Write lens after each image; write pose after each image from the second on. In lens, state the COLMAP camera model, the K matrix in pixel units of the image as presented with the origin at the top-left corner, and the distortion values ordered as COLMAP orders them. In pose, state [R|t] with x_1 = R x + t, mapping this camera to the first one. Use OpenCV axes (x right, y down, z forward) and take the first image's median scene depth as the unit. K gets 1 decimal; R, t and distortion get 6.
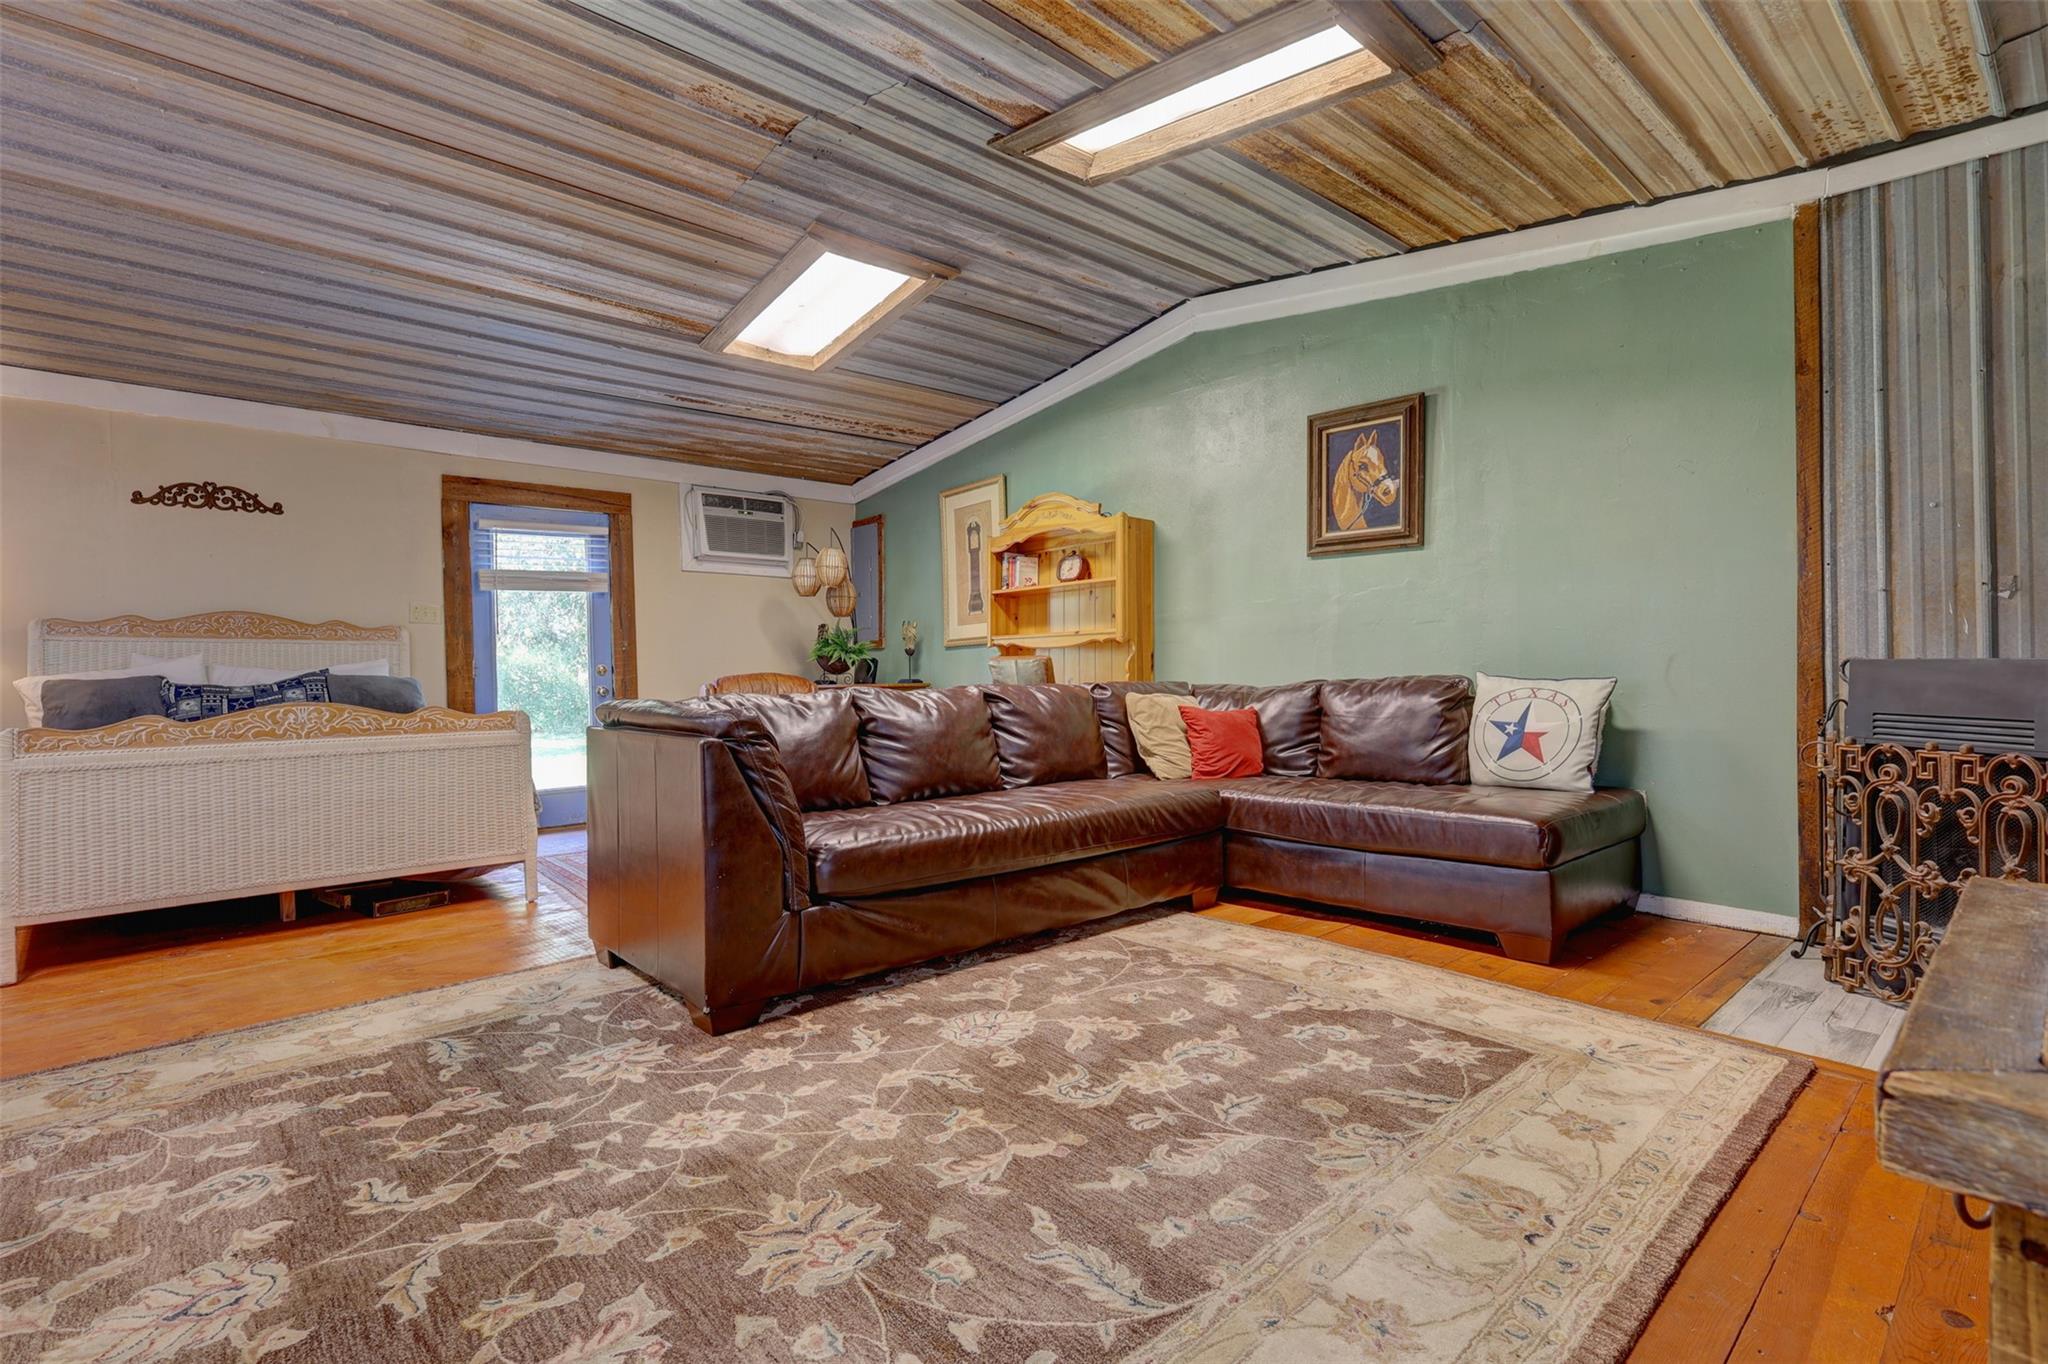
lens RADIAL K [[951.8, 0, 1024.0], [0, 951.8, 682.0], [0, 0, 1]] dist [0.004887, 0.000476]
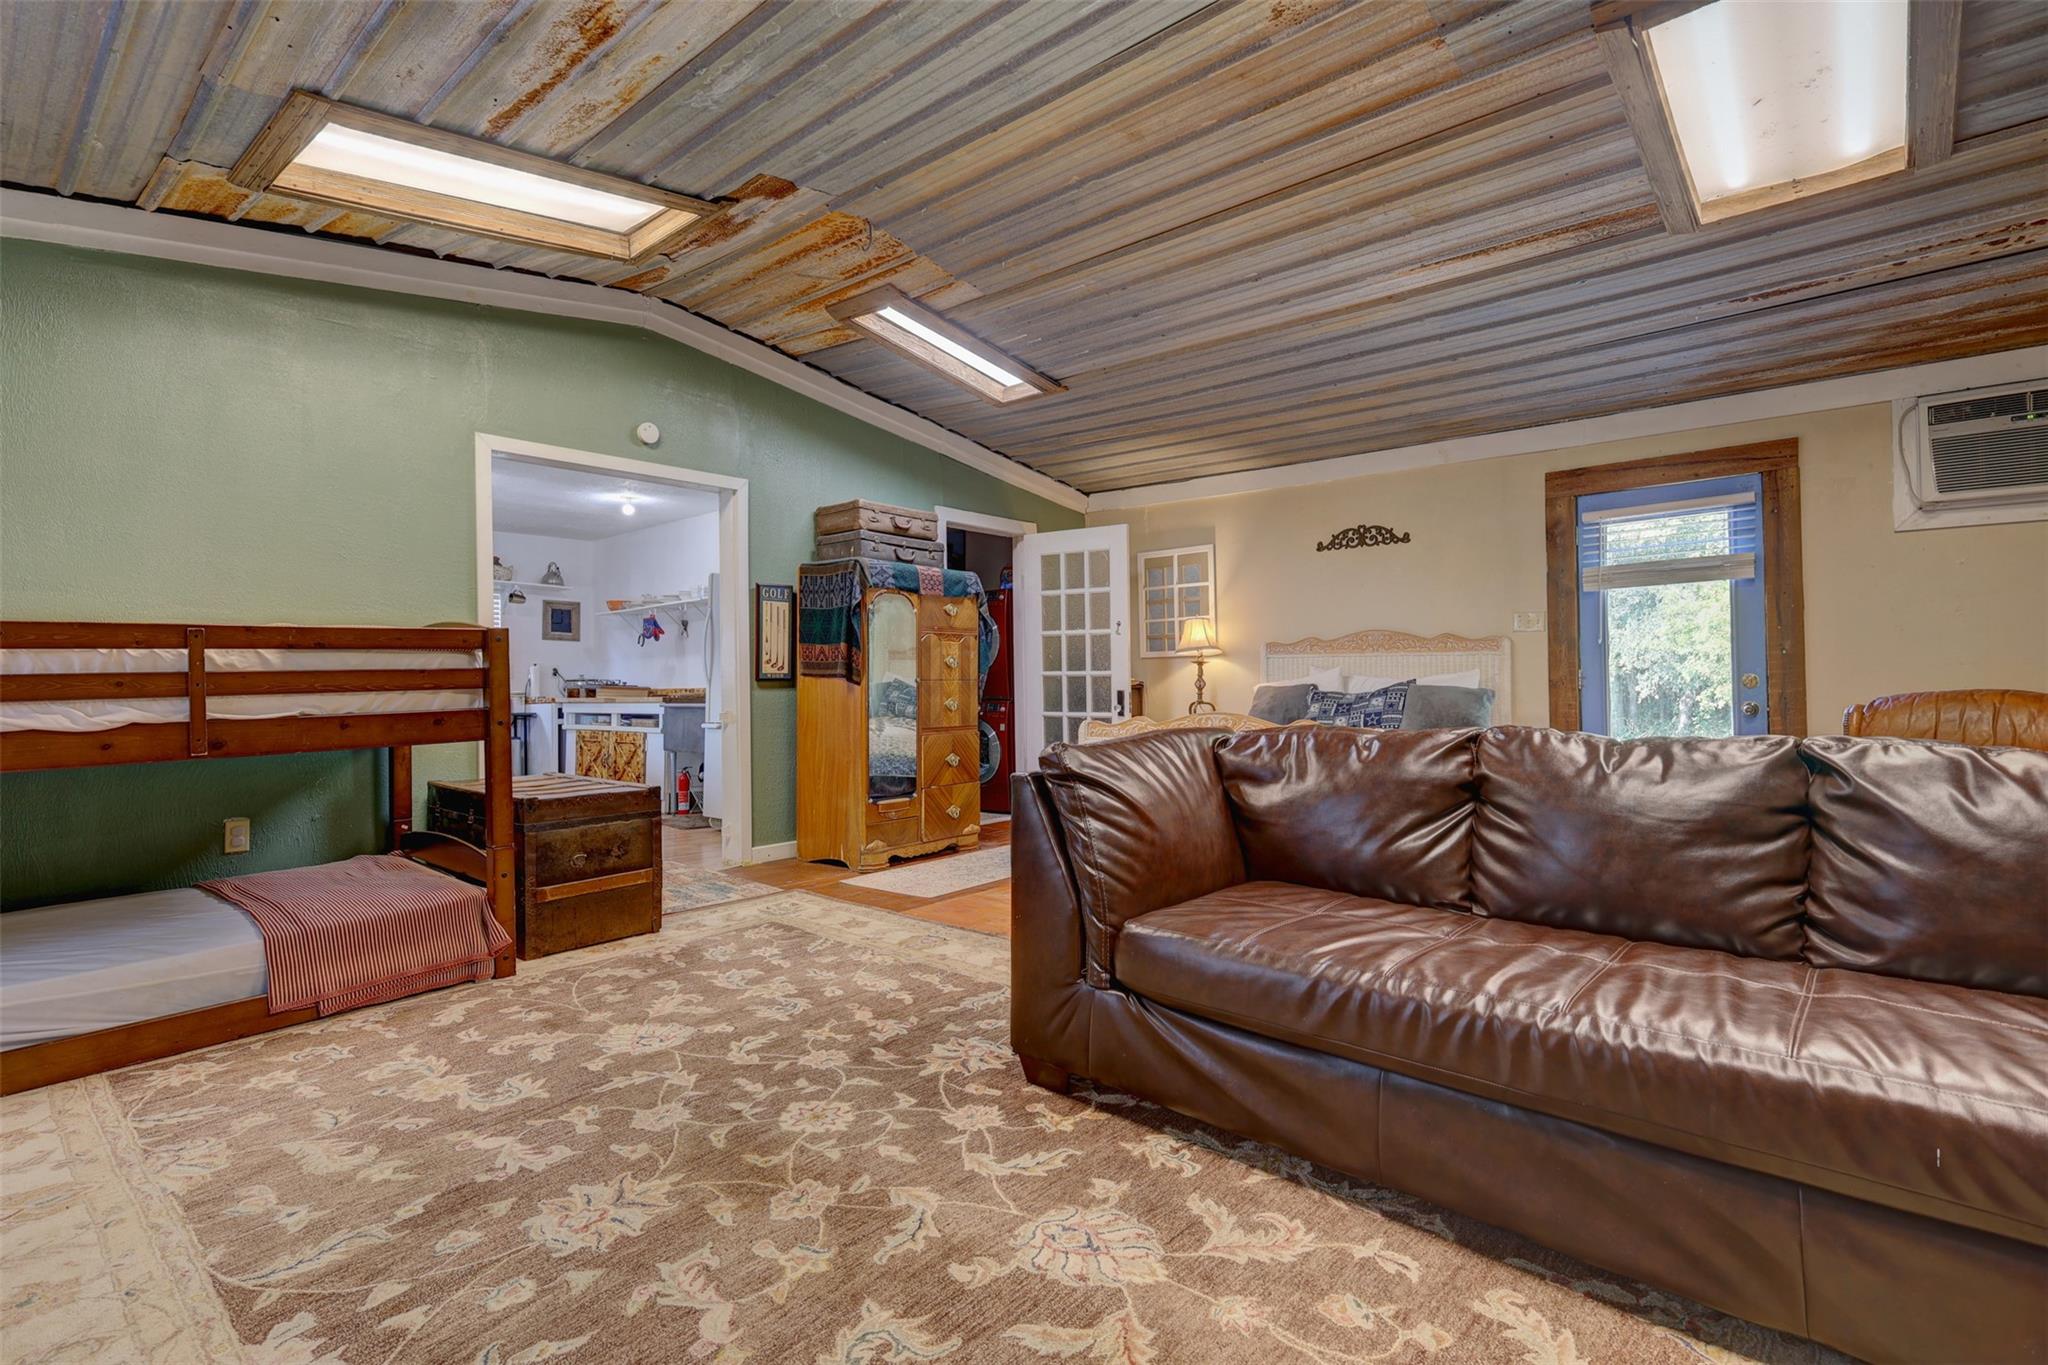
lens RADIAL K [[951.8, 0, 1024.0], [0, 951.8, 682.5], [0, 0, 1]] dist [0.004887, 0.000476]
pose [[0.124833, 0.015678, -0.992054, 0.626872], [-0.007853, 0.999859, 0.014813, -0.047219], [0.992147, 0.005941, 0.124939, 0.871462]]
